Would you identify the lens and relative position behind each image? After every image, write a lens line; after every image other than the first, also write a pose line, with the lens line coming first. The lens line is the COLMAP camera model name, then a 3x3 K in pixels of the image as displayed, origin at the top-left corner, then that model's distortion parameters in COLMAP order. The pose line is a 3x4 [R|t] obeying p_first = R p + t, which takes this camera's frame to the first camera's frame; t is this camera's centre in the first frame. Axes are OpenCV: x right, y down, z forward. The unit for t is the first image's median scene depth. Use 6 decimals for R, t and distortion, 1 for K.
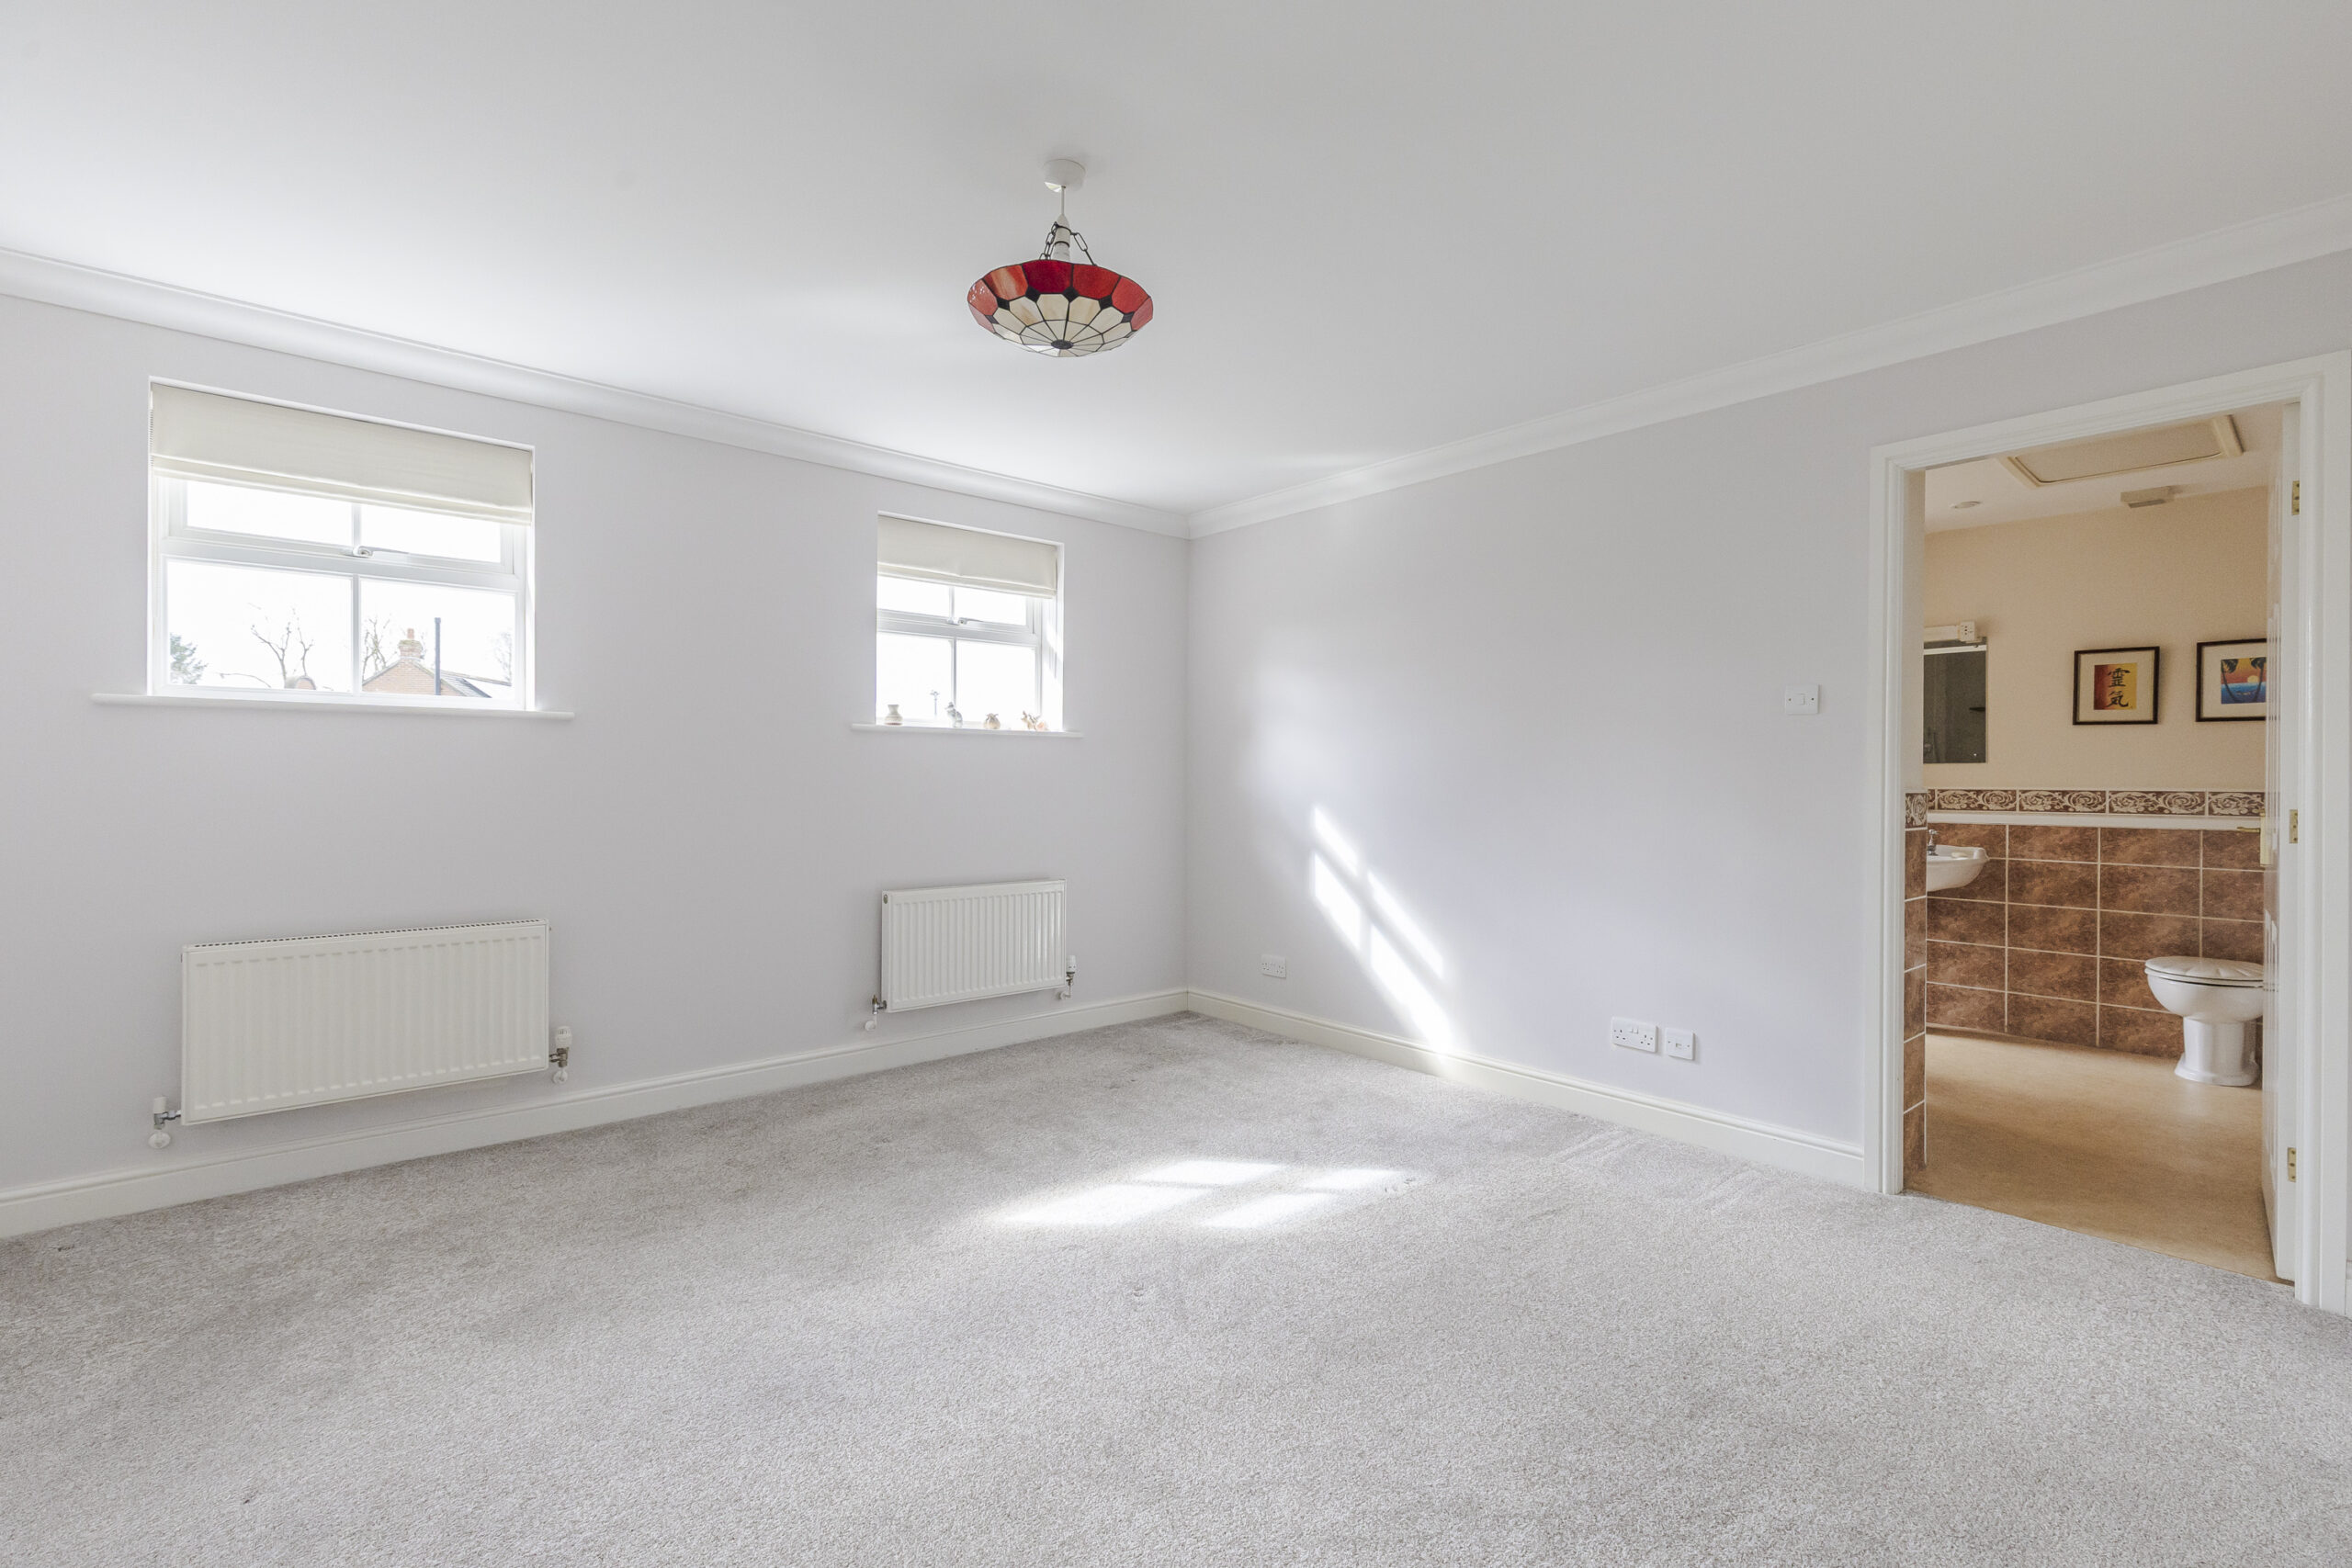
lens RADIAL K [[1047.4, 0, 1192.2], [0, 1047.4, 780.4], [0, 0, 1]] dist [0.002184, 0.000596]
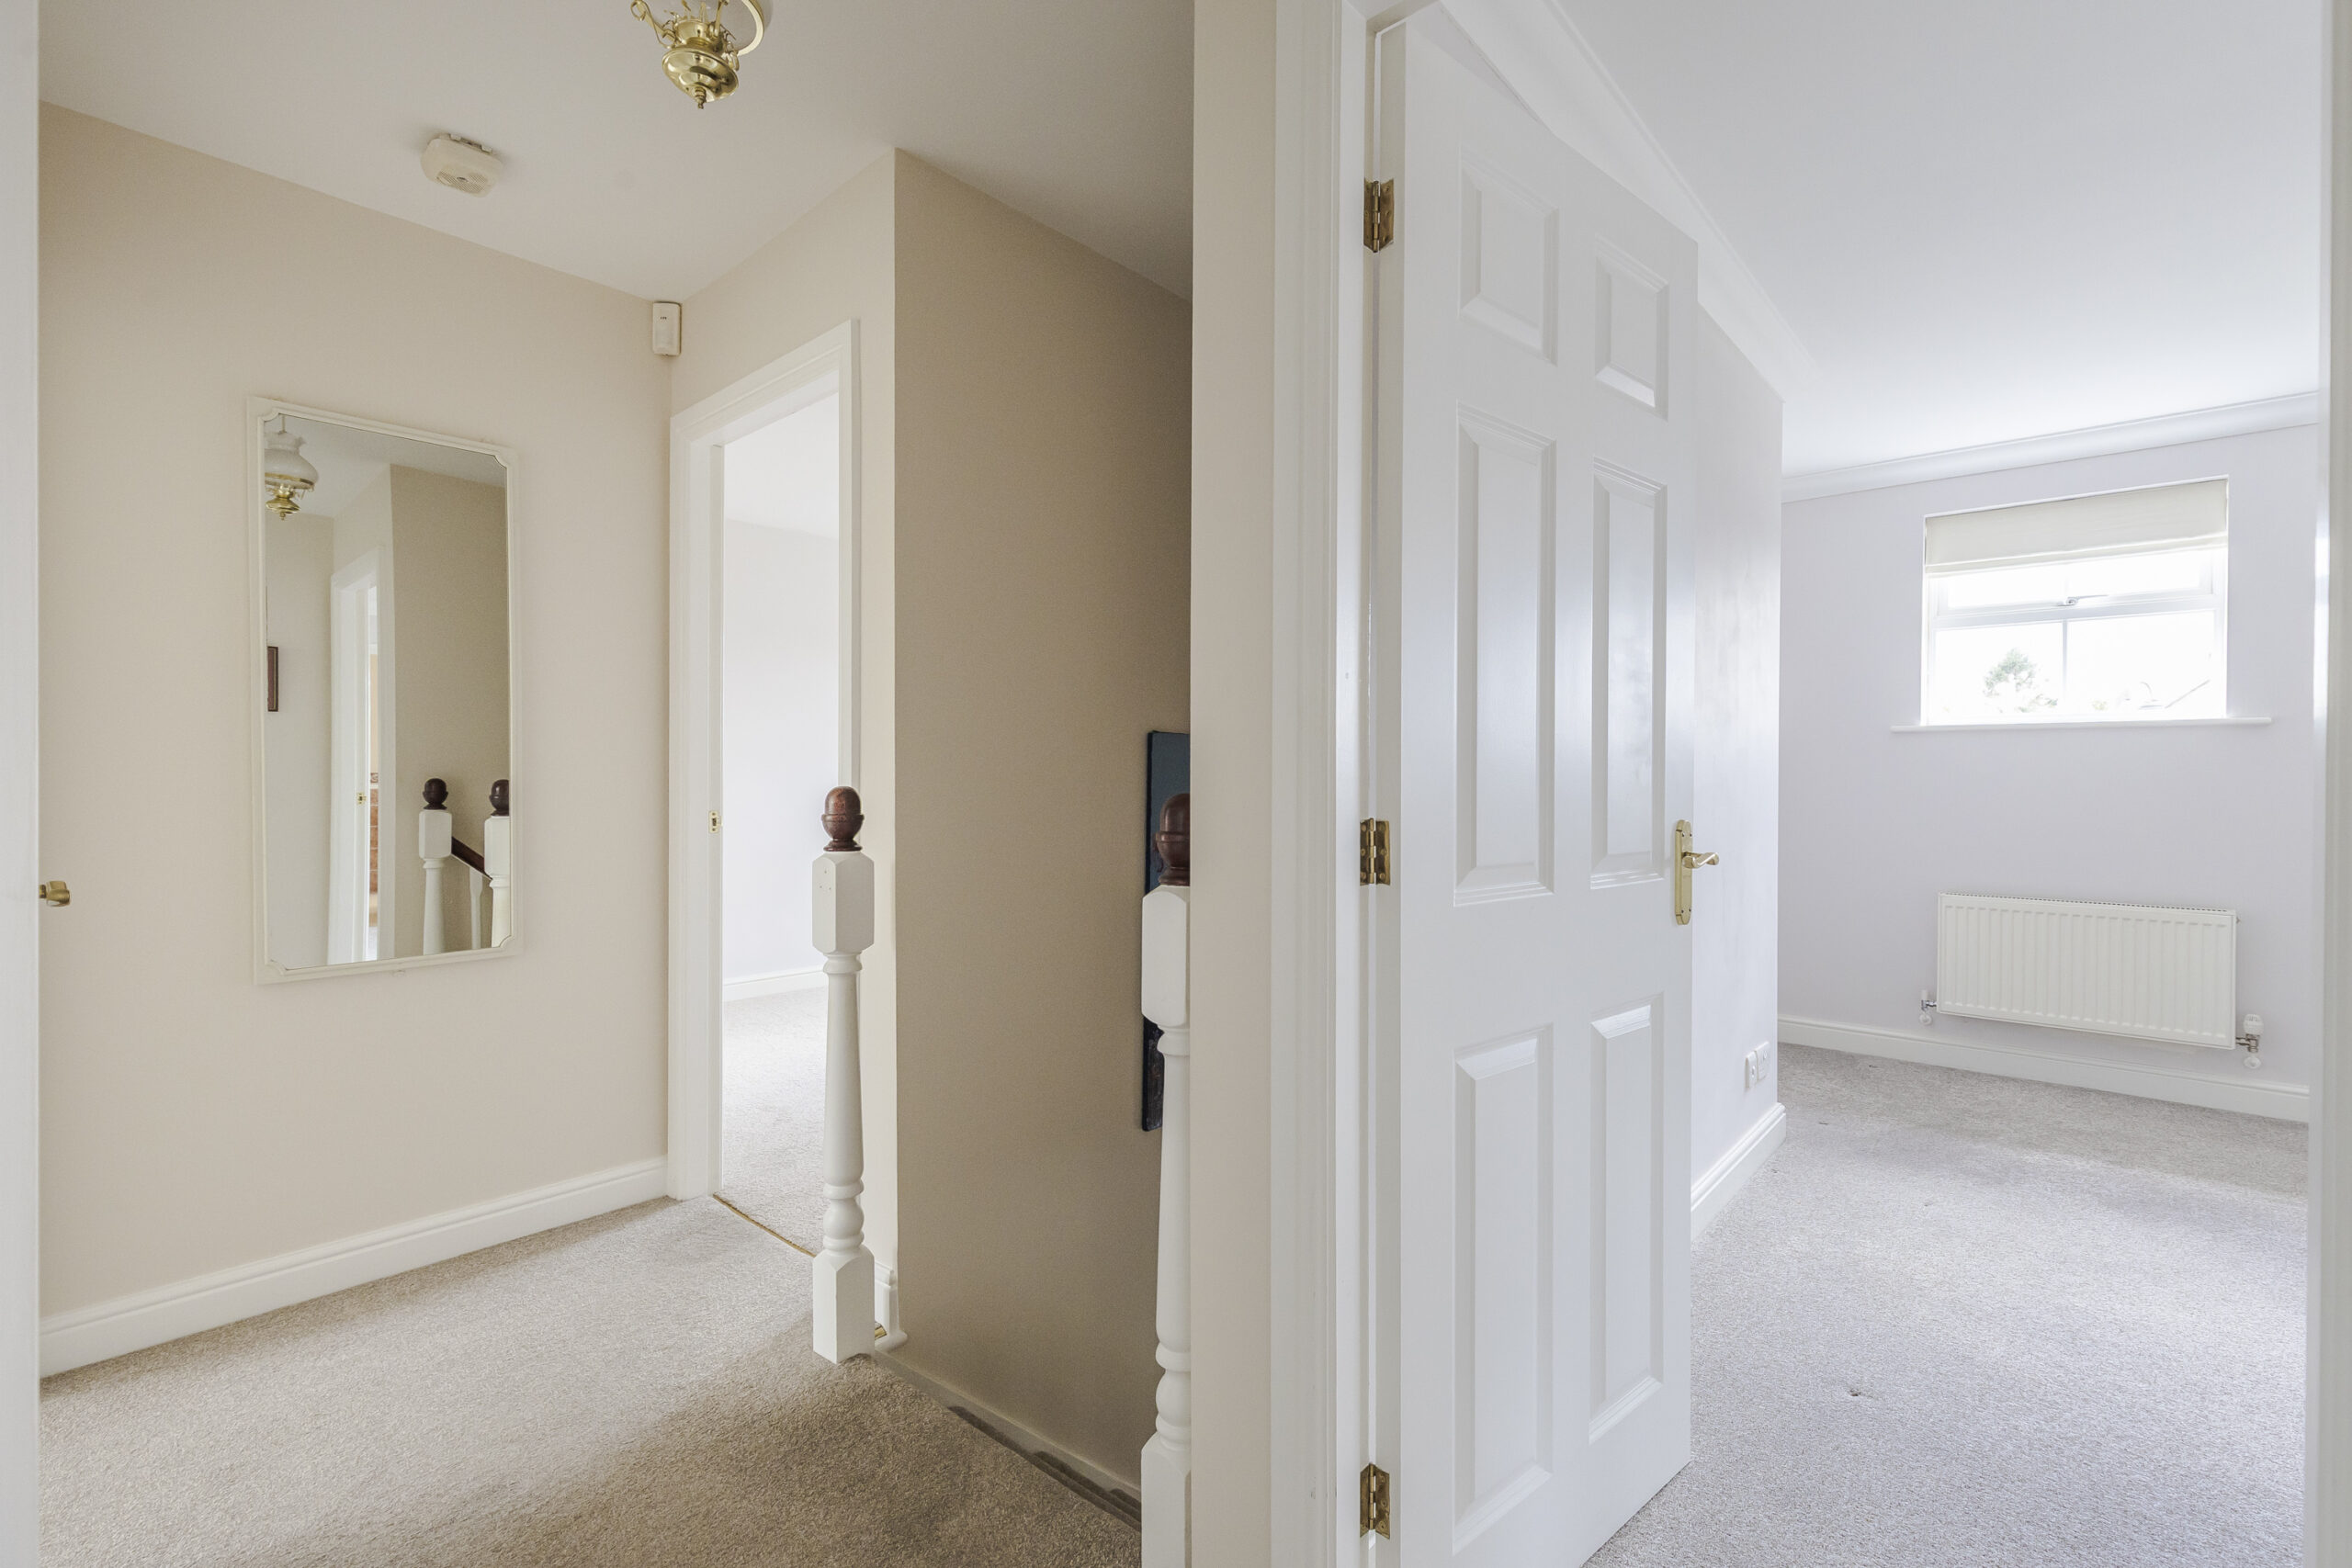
lens RADIAL K [[1047.4, 0, 1192.2], [0, 1047.4, 780.4], [0, 0, 1]] dist [0.002184, 0.000596]
pose [[0.122139, -0.000836, -0.992513, 0.364823], [-0.005702, 0.999983, -0.001544, 0.006371], [0.992497, 0.005848, 0.122132, -0.220311]]
